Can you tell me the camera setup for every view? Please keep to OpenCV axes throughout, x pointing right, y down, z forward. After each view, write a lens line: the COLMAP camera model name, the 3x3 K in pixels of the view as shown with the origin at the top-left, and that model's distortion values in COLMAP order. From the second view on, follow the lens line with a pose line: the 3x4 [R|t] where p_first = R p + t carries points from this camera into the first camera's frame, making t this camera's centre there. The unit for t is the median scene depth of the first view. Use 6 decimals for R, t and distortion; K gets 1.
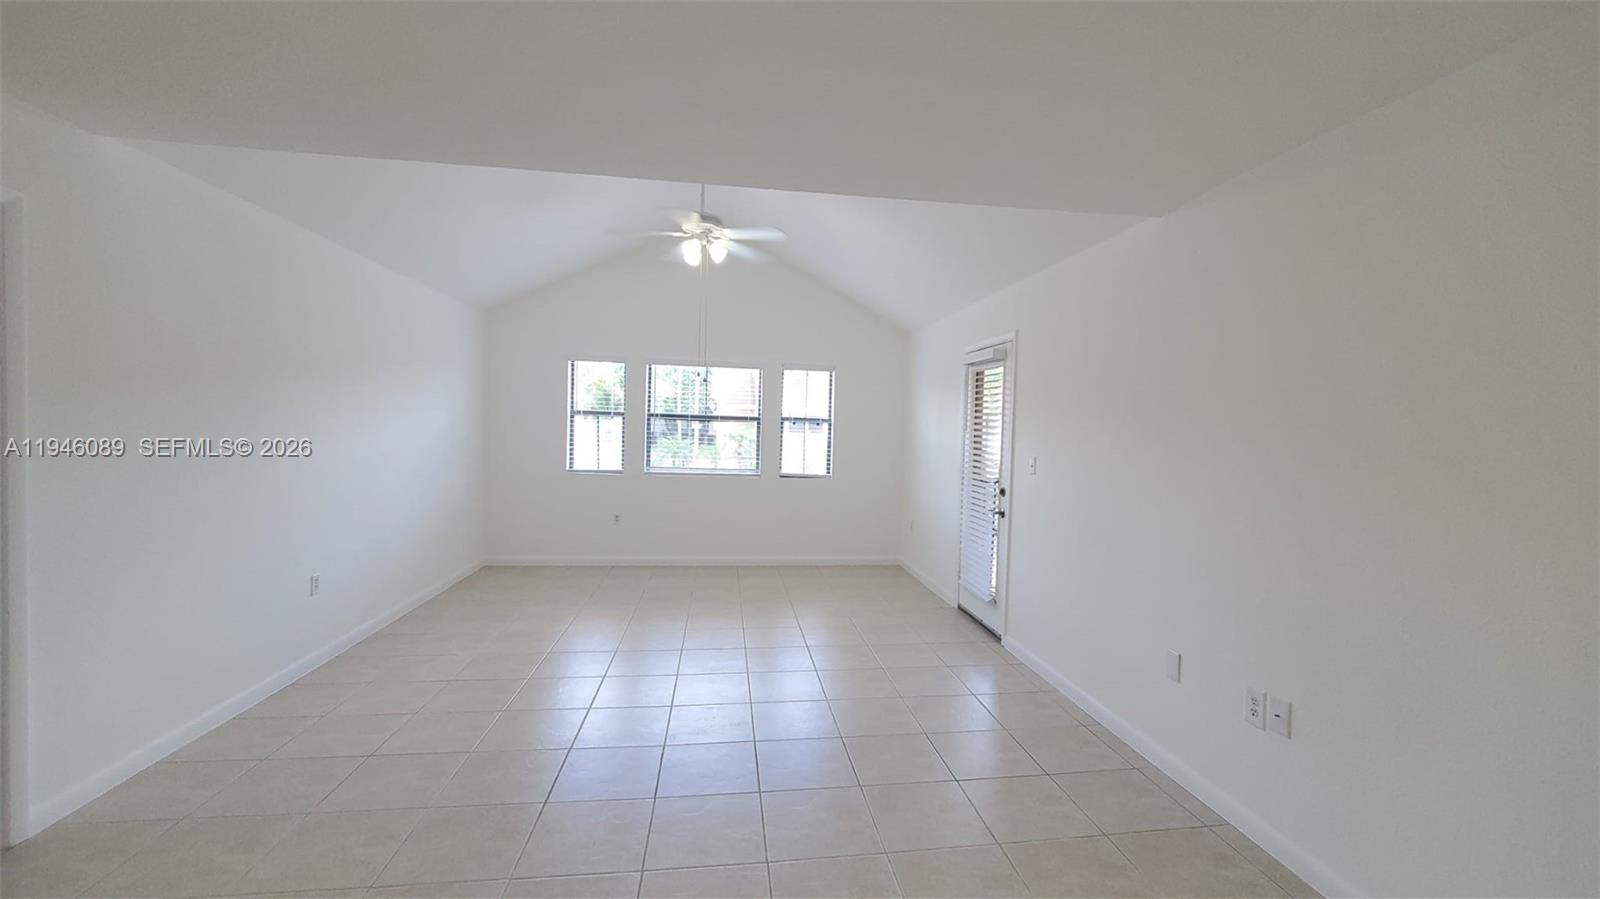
lens RADIAL K [[638.5, 0, 787.5], [0, 638.5, 451.0], [0, 0, 1]] dist [0.003956, -0.002085]
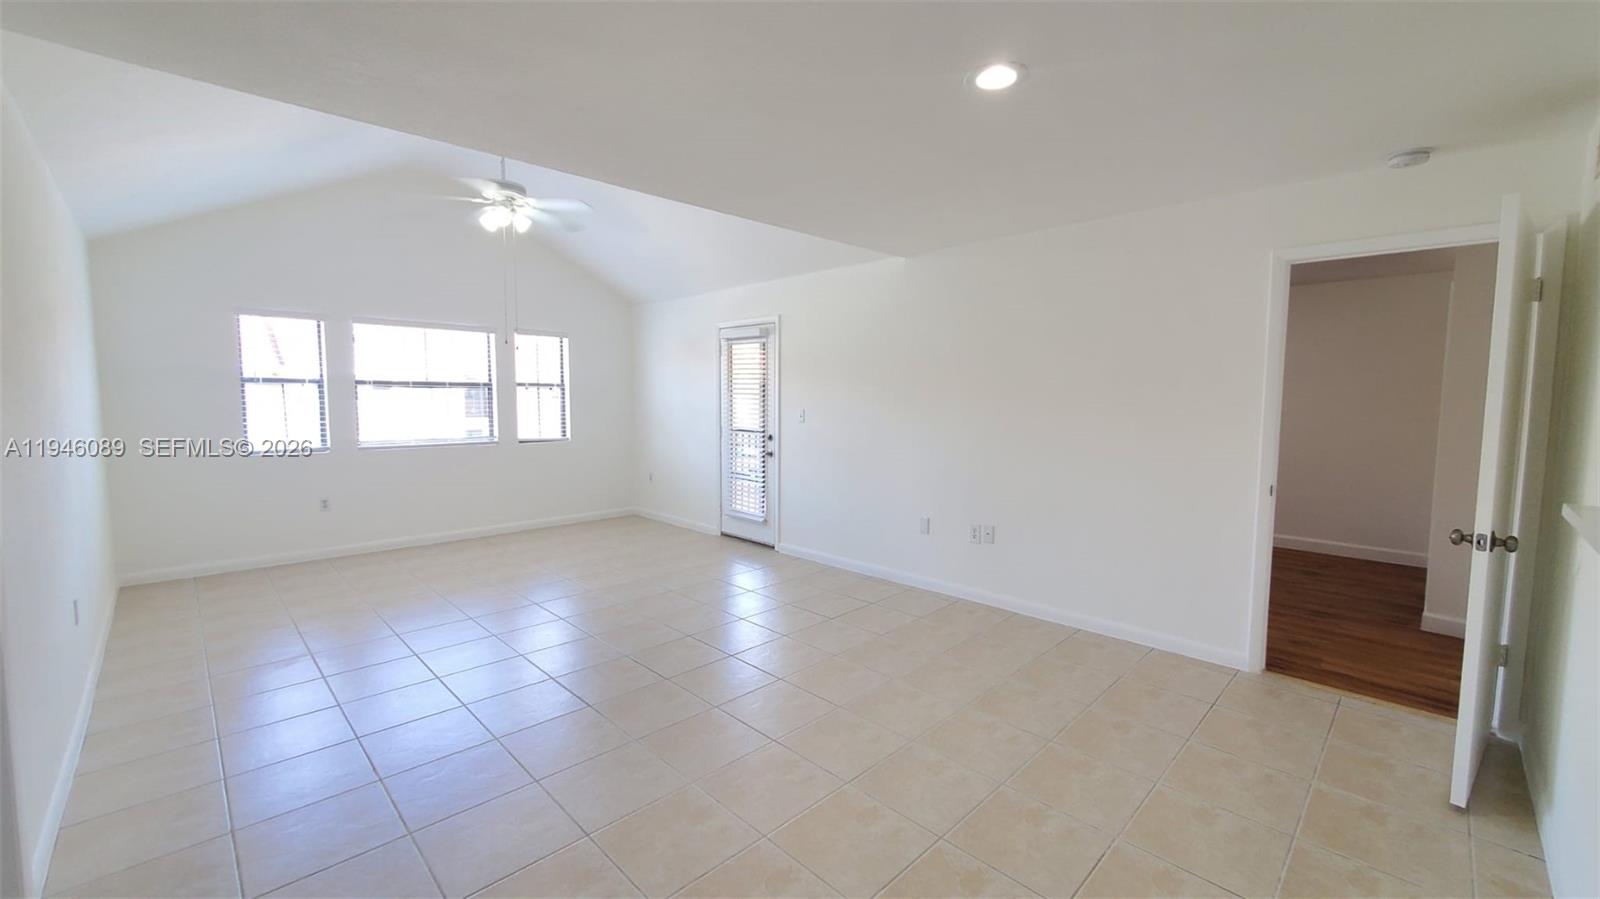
lens RADIAL K [[638.5, 0, 806.1], [0, 638.5, 449.0], [0, 0, 1]] dist [0.003956, -0.002085]
pose [[0.807671, -0.076184, 0.584692, -0.244016], [0.041384, 0.996497, 0.072675, -0.003512], [-0.588180, -0.034501, 0.807994, -0.075038]]
